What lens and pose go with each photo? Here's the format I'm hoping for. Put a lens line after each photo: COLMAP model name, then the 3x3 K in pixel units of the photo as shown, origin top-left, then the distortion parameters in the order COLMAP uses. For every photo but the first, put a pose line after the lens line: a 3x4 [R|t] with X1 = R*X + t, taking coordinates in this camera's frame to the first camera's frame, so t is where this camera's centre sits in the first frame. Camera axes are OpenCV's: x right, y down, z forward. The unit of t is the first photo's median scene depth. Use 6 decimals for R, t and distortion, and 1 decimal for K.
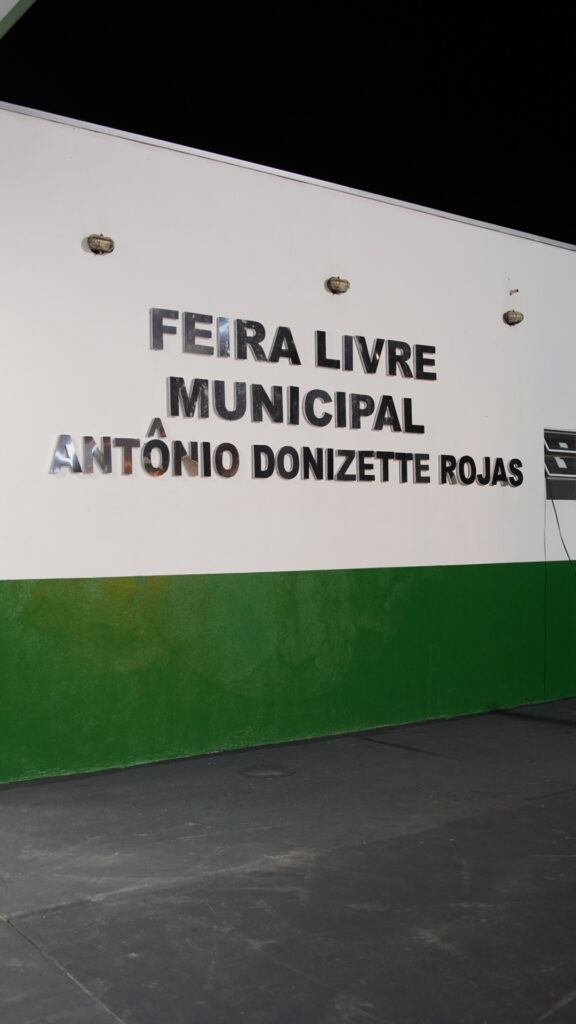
lens RADIAL K [[1080.2, 0, 288.5], [0, 1080.2, 507.8], [0, 0, 1]] dist [0.011669, 0.000000]
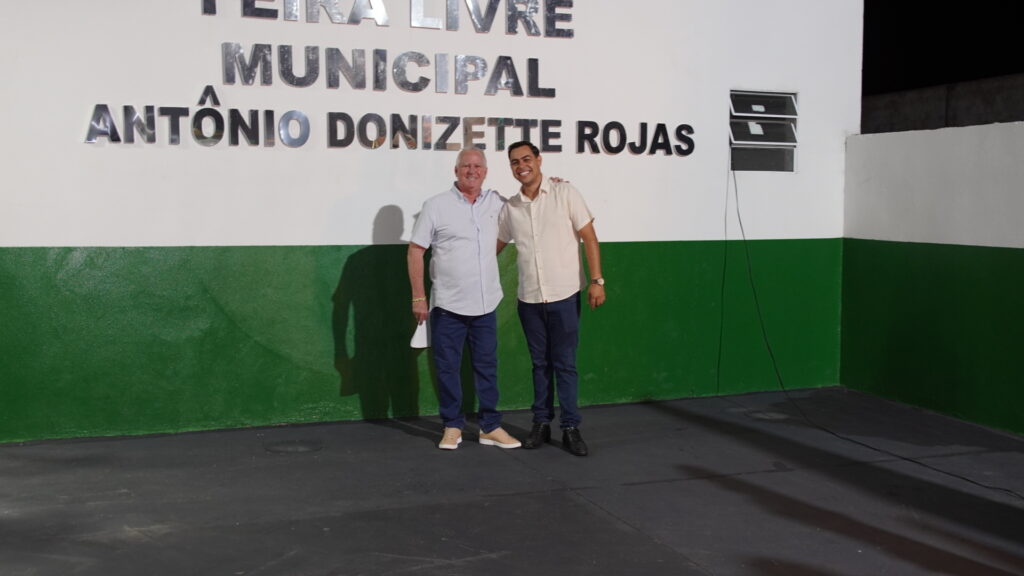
lens RADIAL K [[1105.8, 0, 504.3], [0, 1105.8, 288.3], [0, 0, 1]] dist [0.014448, 0.000000]
pose [[0.959719, 0.033282, -0.278982, 0.364413], [-0.005143, 0.994874, 0.100992, -0.002588], [0.280914, -0.095489, 0.954971, 0.084048]]
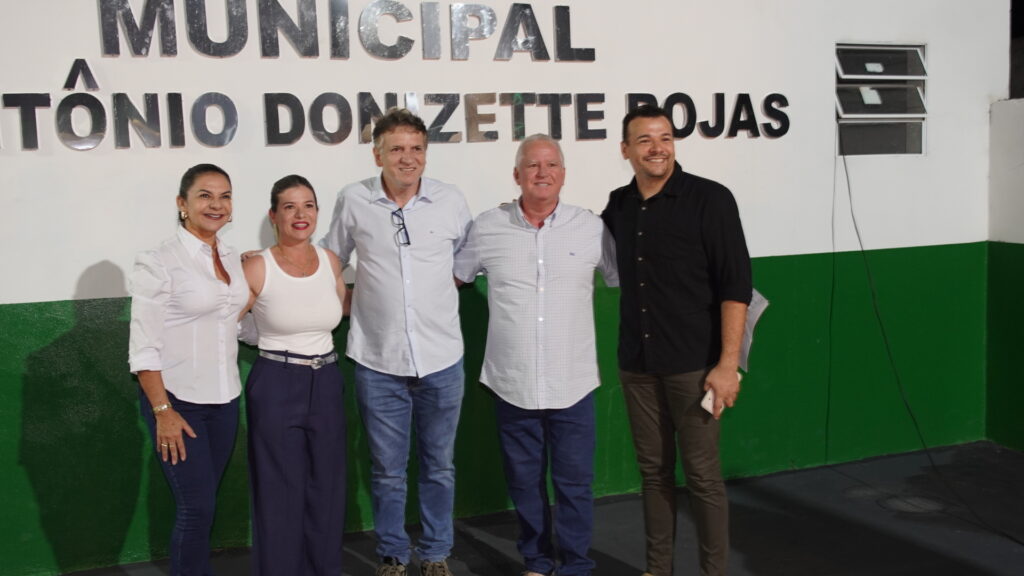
lens RADIAL K [[1080.2, 0, 508.8], [0, 1080.2, 290.6], [0, 0, 1]] dist [0.011669, 0.000000]
pose [[0.957144, 0.011226, -0.289396, 0.273749], [0.027510, 0.991206, 0.129435, -0.019115], [0.288304, -0.131849, 0.948418, 0.376470]]
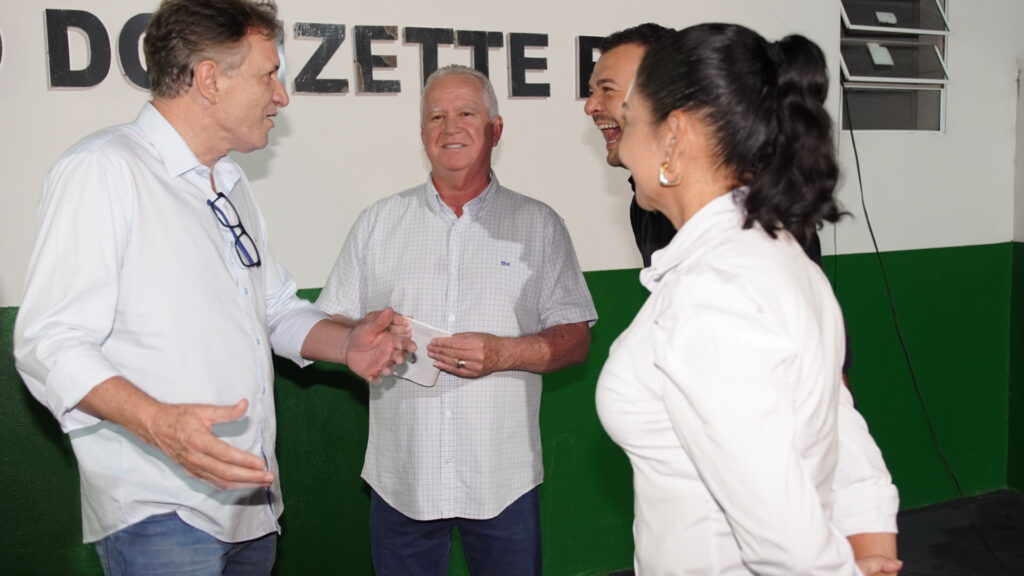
lens RADIAL K [[1080.2, 0, 514.7], [0, 1080.2, 293.2], [0, 0, 1]] dist [0.011669, 0.000000]
pose [[0.980949, 0.011650, -0.193916, 0.216683], [0.013674, 0.991584, 0.128744, 0.000854], [0.193784, -0.128942, 0.972534, 0.552988]]
